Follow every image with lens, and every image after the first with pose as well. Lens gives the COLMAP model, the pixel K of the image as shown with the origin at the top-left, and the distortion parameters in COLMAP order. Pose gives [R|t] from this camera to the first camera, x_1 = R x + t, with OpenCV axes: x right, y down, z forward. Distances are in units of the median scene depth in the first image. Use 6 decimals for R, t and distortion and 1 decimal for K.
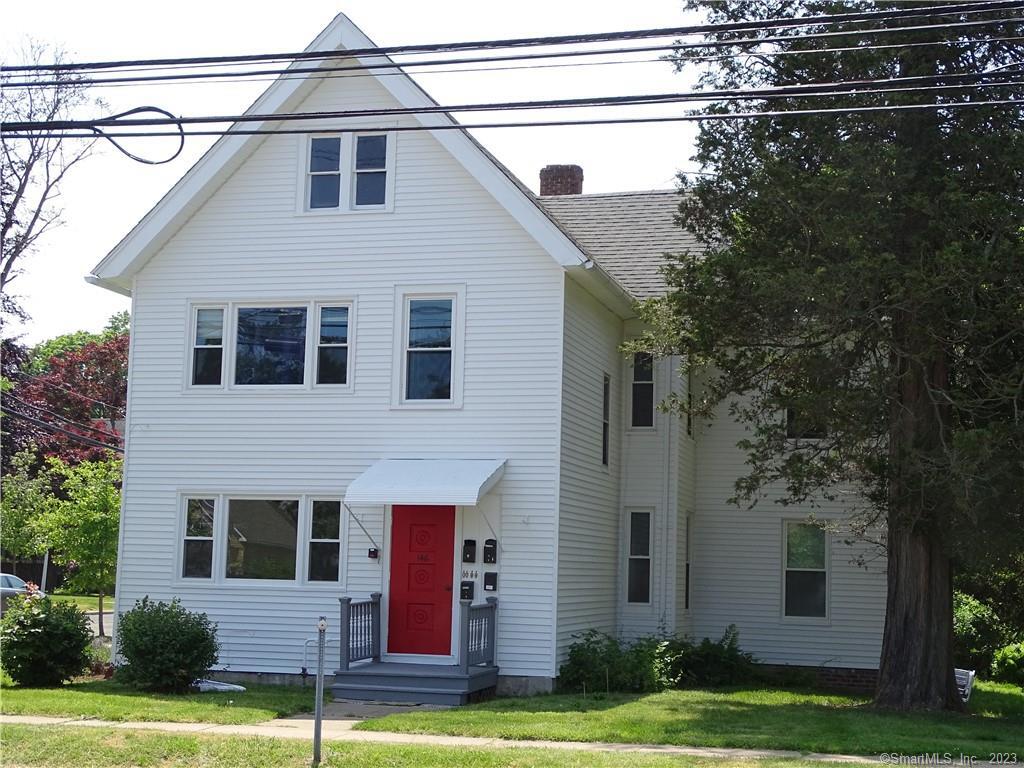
lens RADIAL K [[1578.6, 0, 512.0], [0, 1578.6, 384.0], [0, 0, 1]] dist [-0.014750, -0.031310]
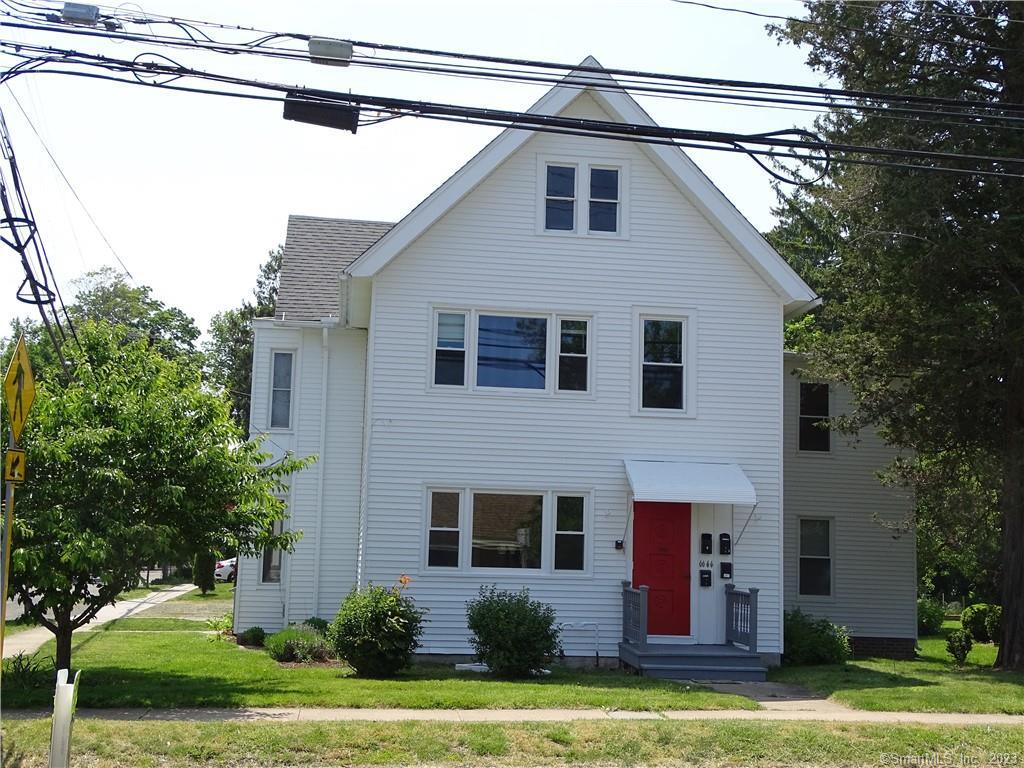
lens RADIAL K [[1285.2, 0, 512.0], [0, 1285.2, 384.0], [0, 0, 1]] dist [0.005447, -0.003472]
pose [[0.926296, 0.051778, 0.373223, -0.490587], [-0.049618, 0.998650, -0.015397, 0.011569], [-0.373516, -0.004257, 0.927614, 0.184615]]
